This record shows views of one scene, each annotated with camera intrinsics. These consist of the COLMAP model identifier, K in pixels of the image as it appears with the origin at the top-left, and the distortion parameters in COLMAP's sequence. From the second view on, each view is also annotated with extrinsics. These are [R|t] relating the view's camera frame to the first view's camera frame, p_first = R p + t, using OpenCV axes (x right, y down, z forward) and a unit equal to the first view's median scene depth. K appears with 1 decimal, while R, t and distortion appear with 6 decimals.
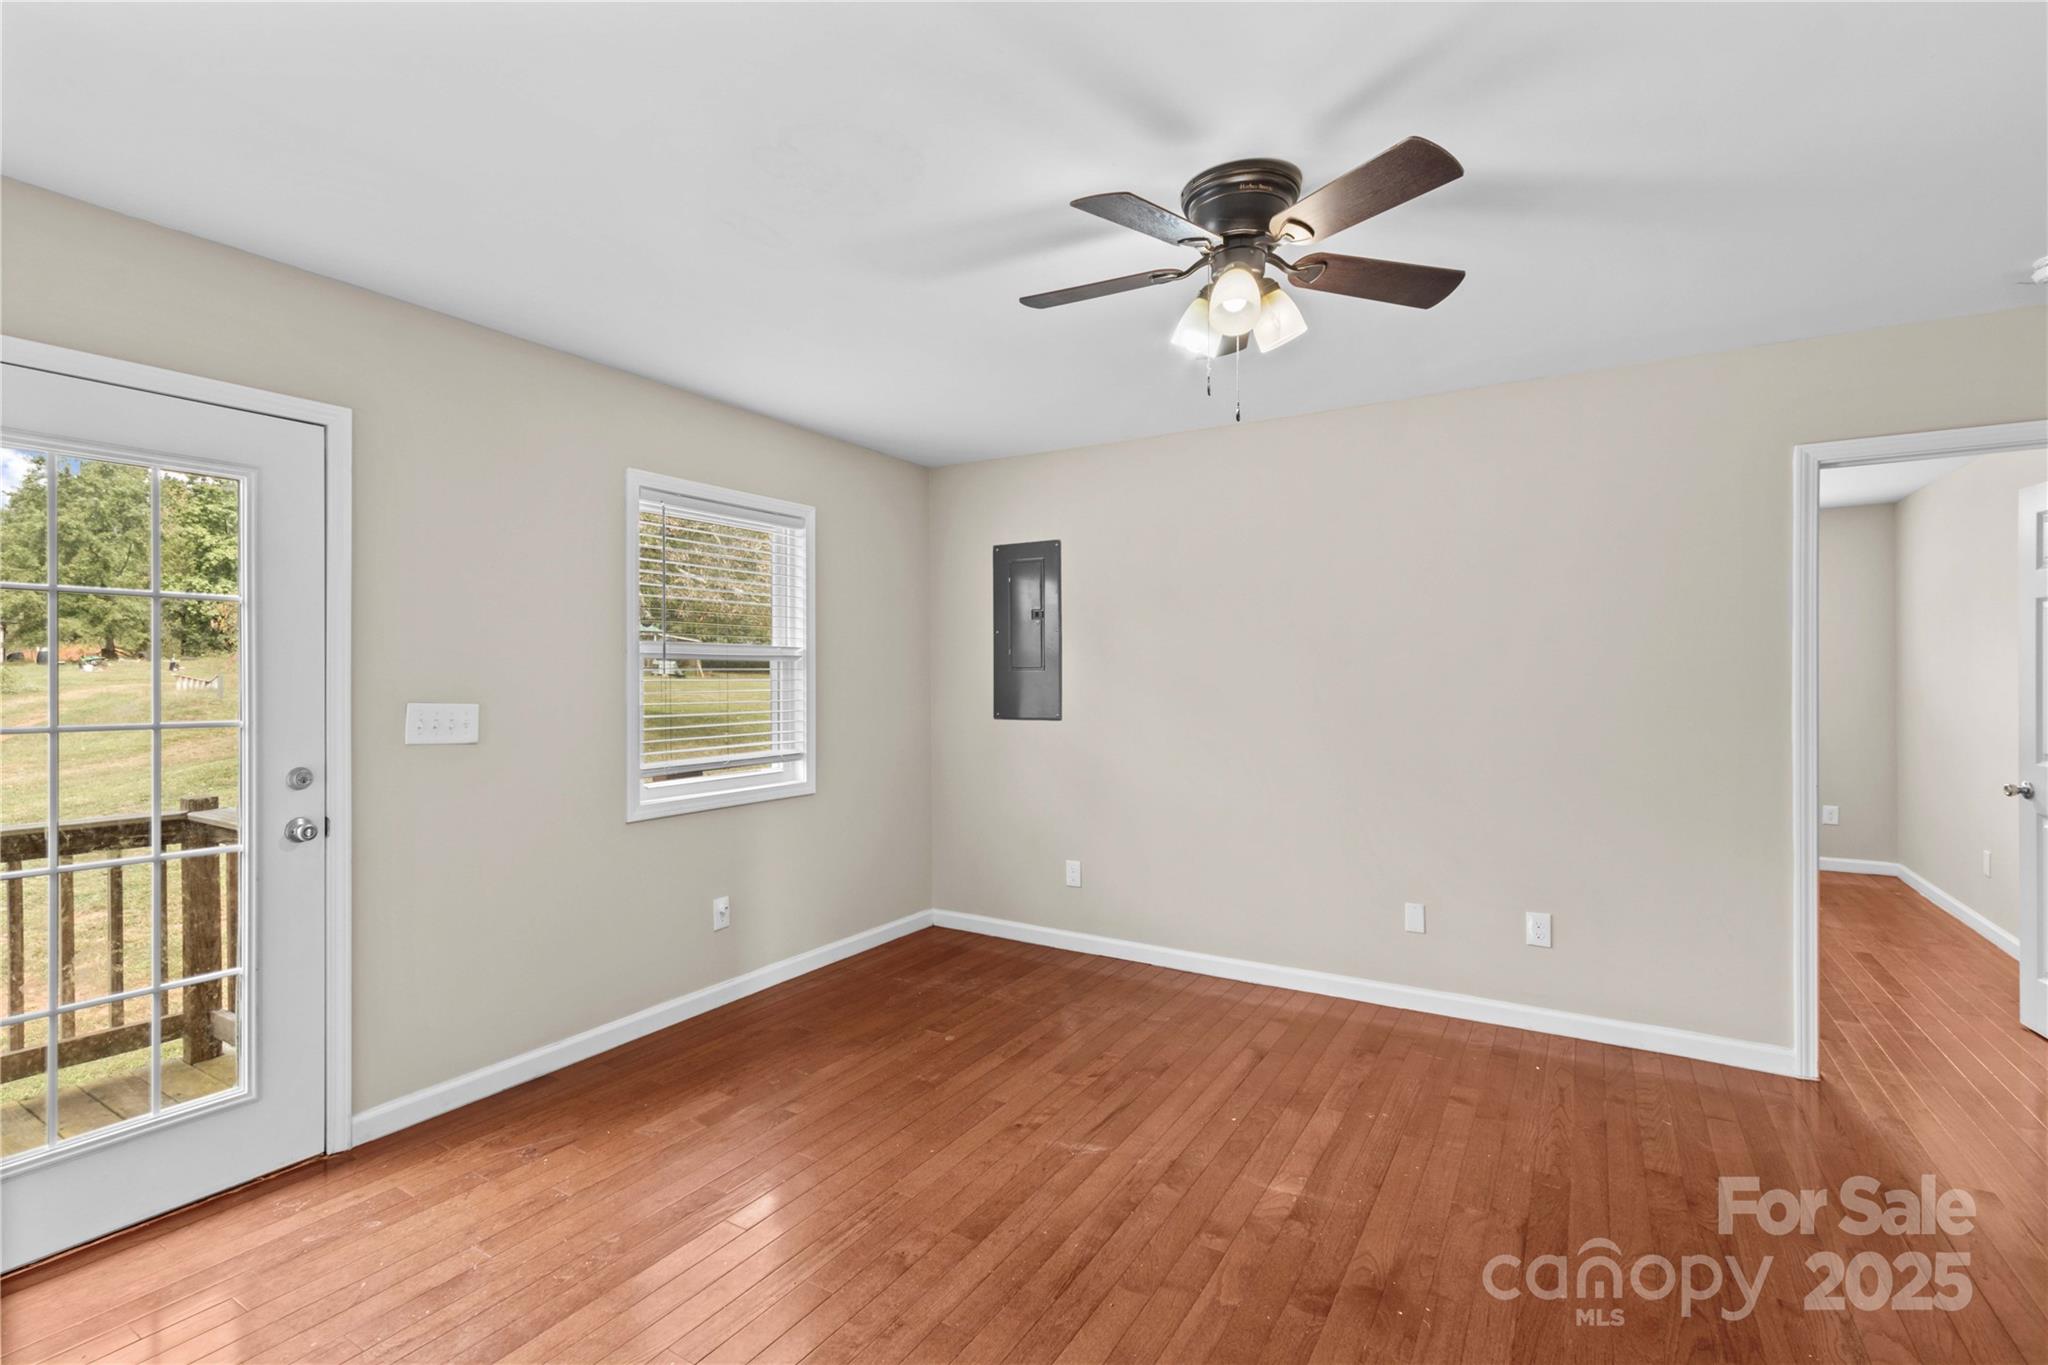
lens RADIAL K [[941.9, 0, 984.6], [0, 941.9, 671.3], [0, 0, 1]] dist [0.004028, -0.000237]
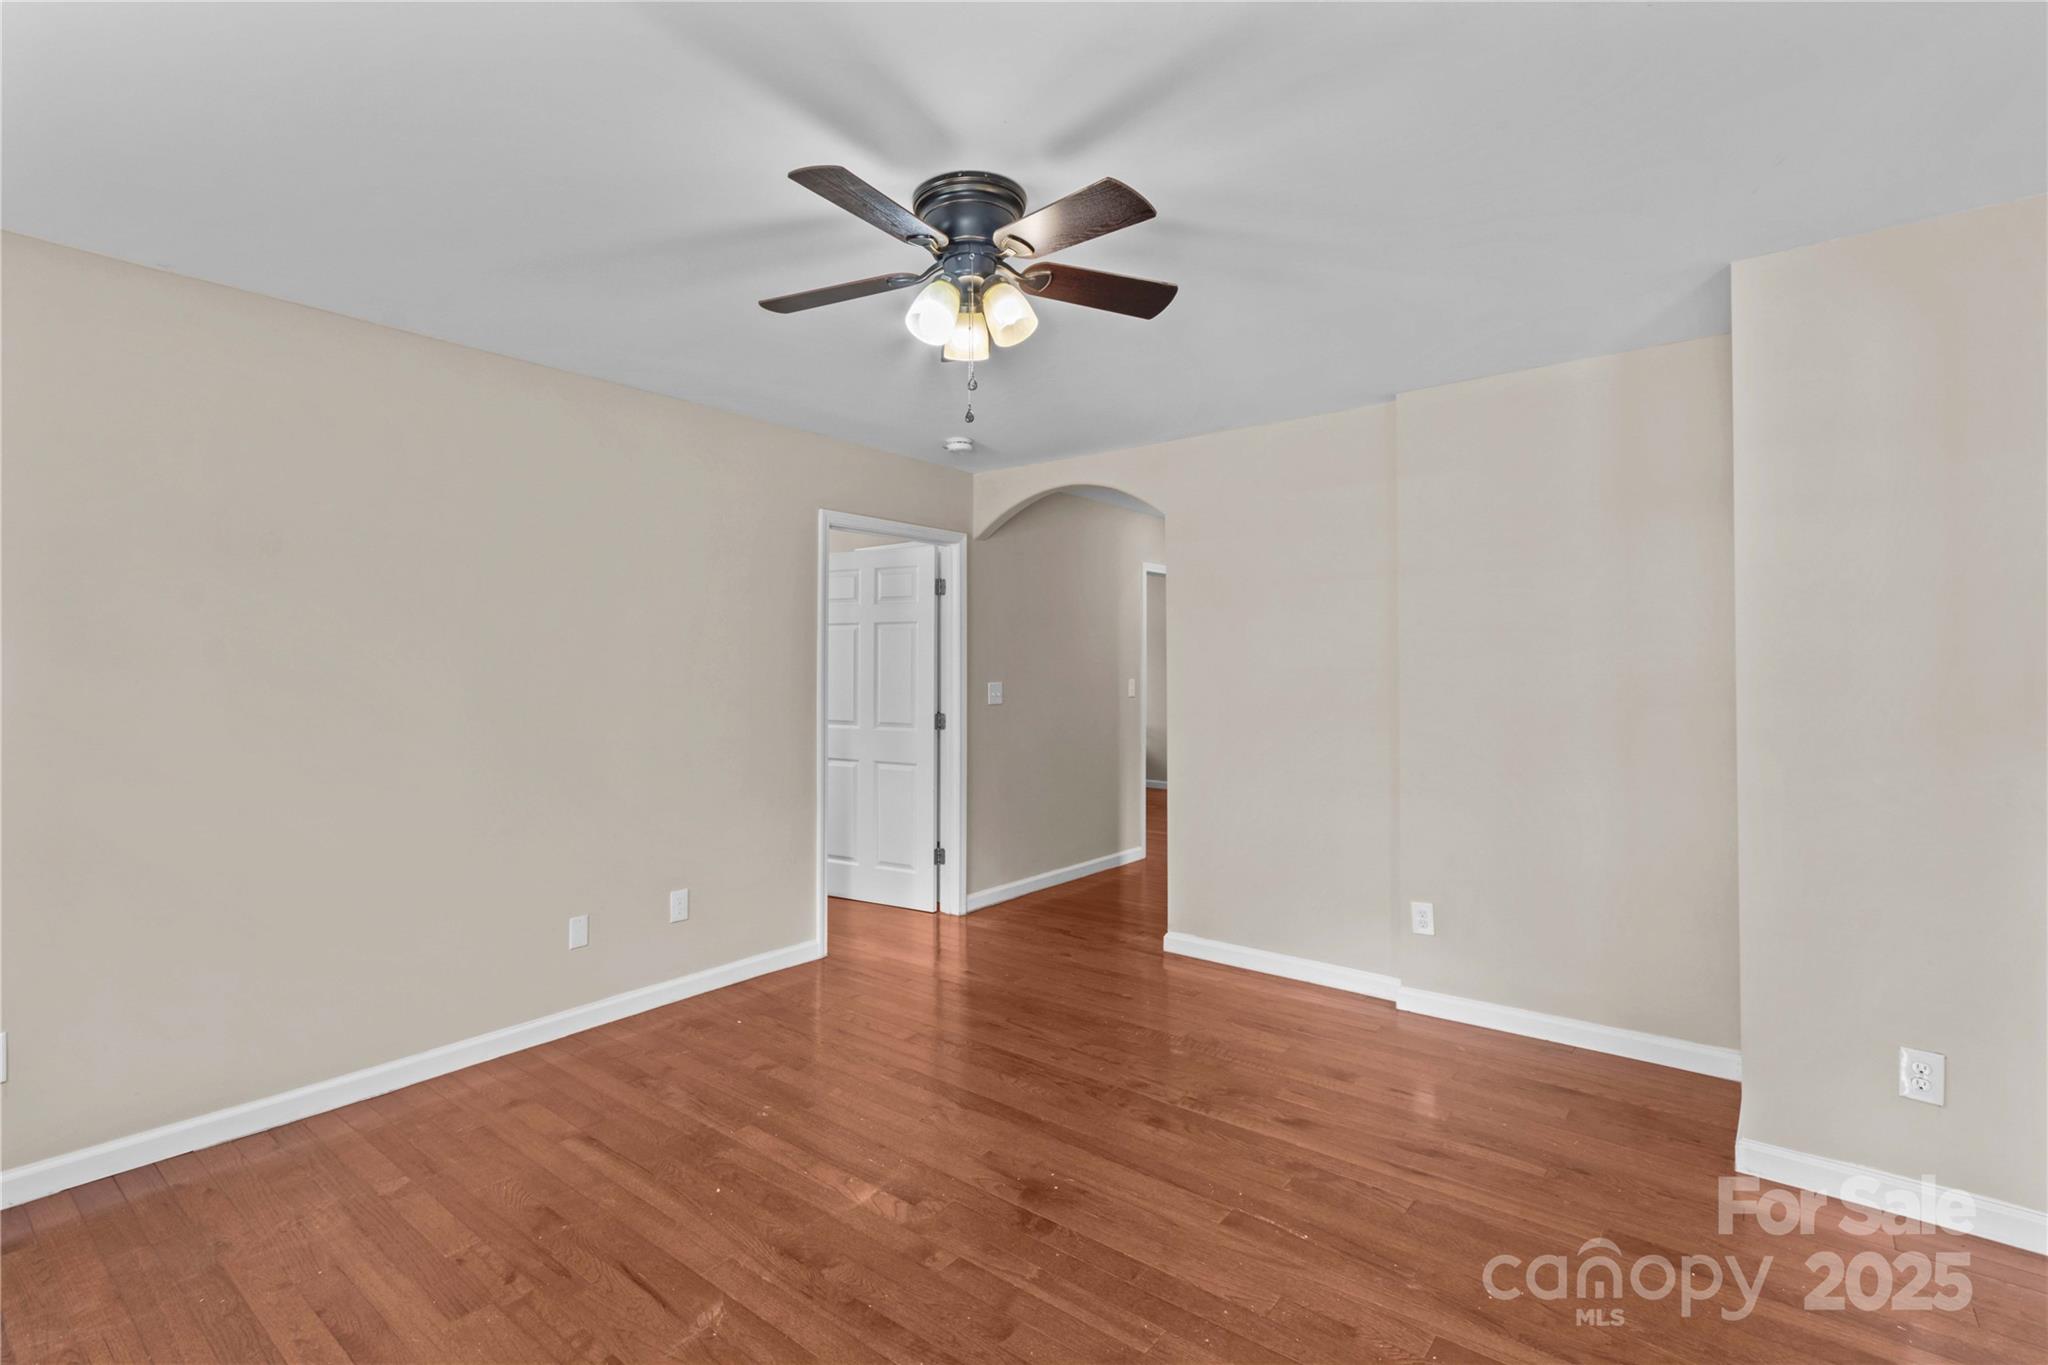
lens RADIAL K [[941.9, 0, 984.4], [0, 941.9, 676.5], [0, 0, 1]] dist [0.004028, -0.000237]
pose [[0.120336, -0.003503, 0.992727, -0.523992], [-0.004540, 0.999981, 0.004079, 0.008395], [-0.992723, -0.004998, 0.120318, 0.634976]]
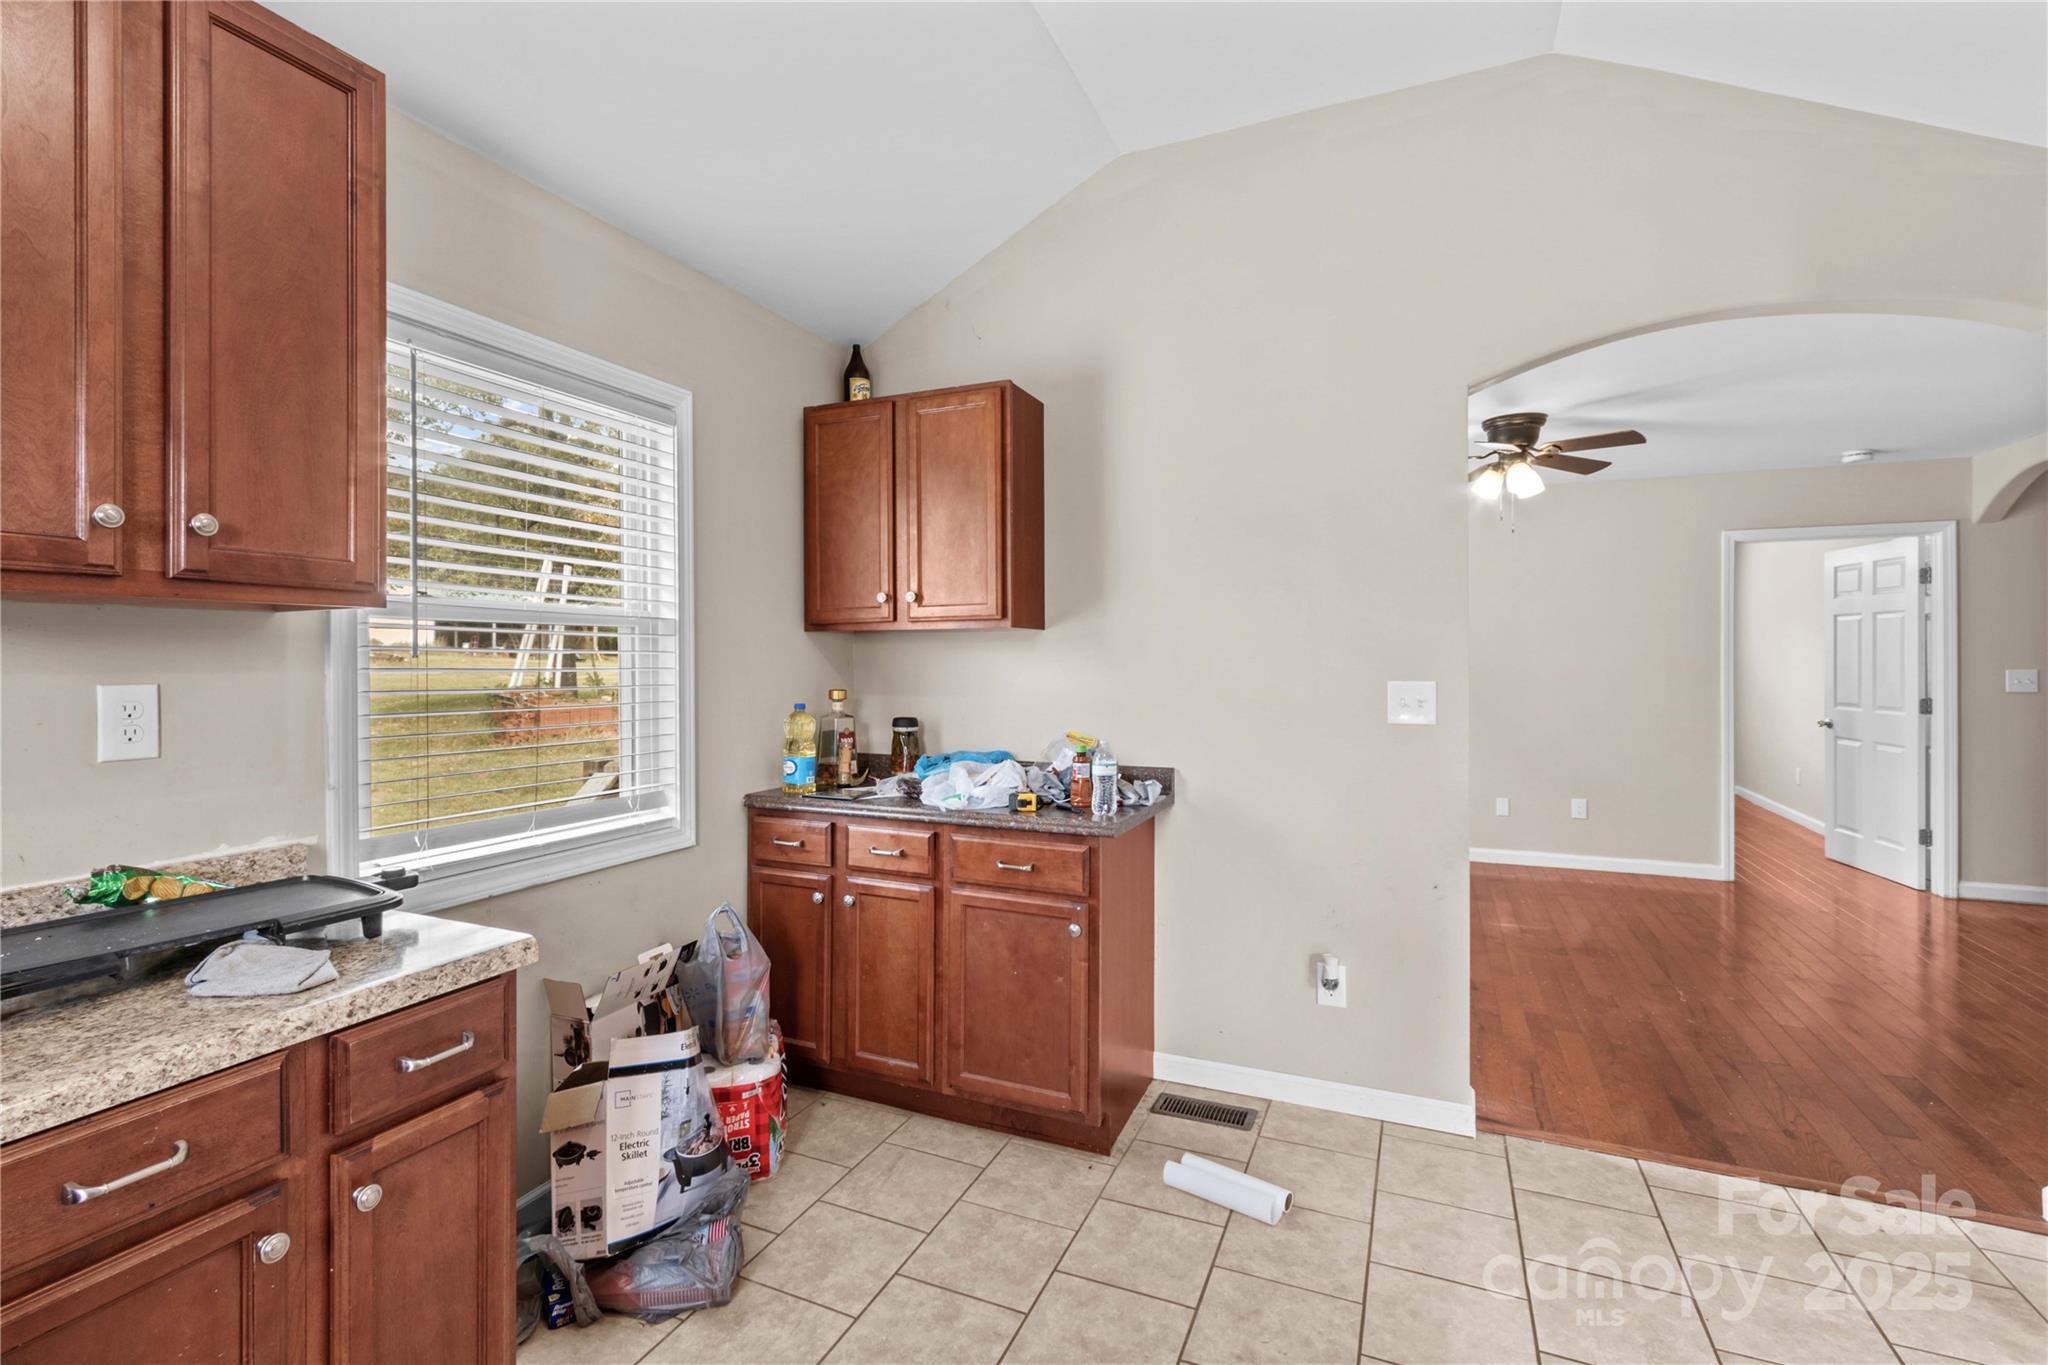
lens RADIAL K [[941.9, 0, 990.0], [0, 941.9, 658.4], [0, 0, 1]] dist [0.004028, -0.000237]
pose [[0.990307, -0.002951, 0.138868, -0.827021], [0.002890, 0.999996, 0.000639, 0.001539], [-0.138869, -0.000231, 0.990311, -0.628423]]
